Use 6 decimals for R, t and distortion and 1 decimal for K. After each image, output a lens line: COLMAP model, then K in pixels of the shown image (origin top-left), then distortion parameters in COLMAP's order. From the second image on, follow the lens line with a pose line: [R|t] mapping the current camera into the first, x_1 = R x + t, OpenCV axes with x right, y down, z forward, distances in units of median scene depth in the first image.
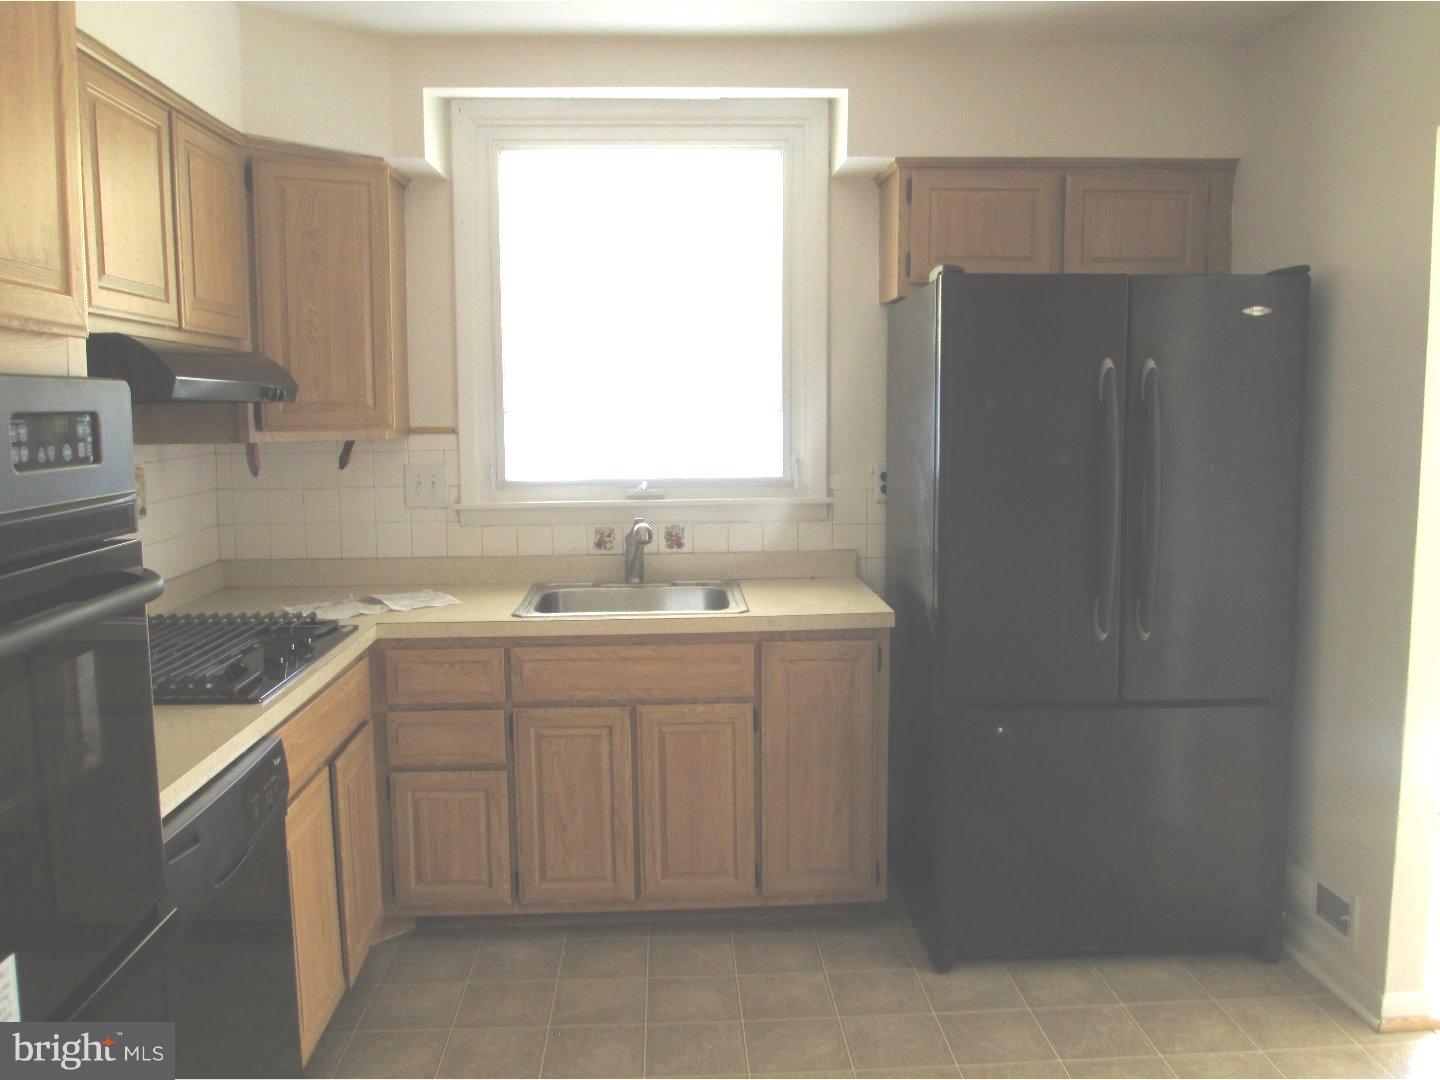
lens RADIAL K [[1198.5, 0, 720.0], [0, 1198.5, 540.0], [0, 0, 1]] dist [-0.038904, -0.000998]
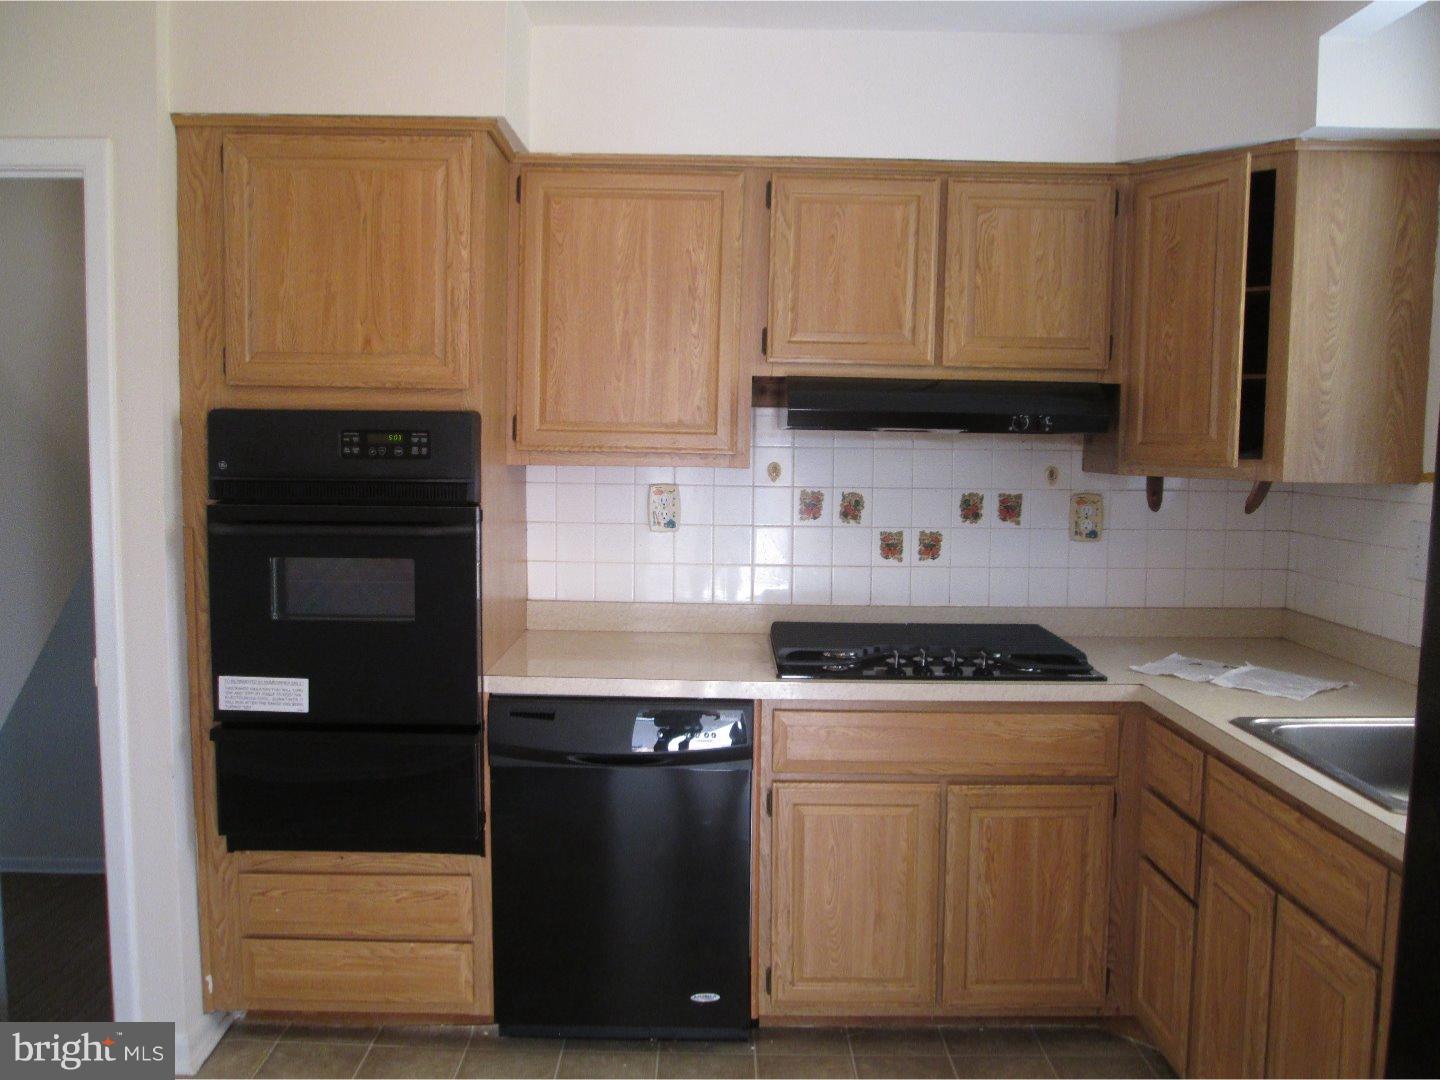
lens RADIAL K [[1198.5, 0, 720.0], [0, 1198.5, 540.0], [0, 0, 1]] dist [-0.038904, -0.000998]
pose [[-0.053722, 0.097095, -0.993824, 0.598929], [-0.126334, 0.986603, 0.103219, -0.087332], [0.990532, 0.131099, -0.040736, 0.716697]]
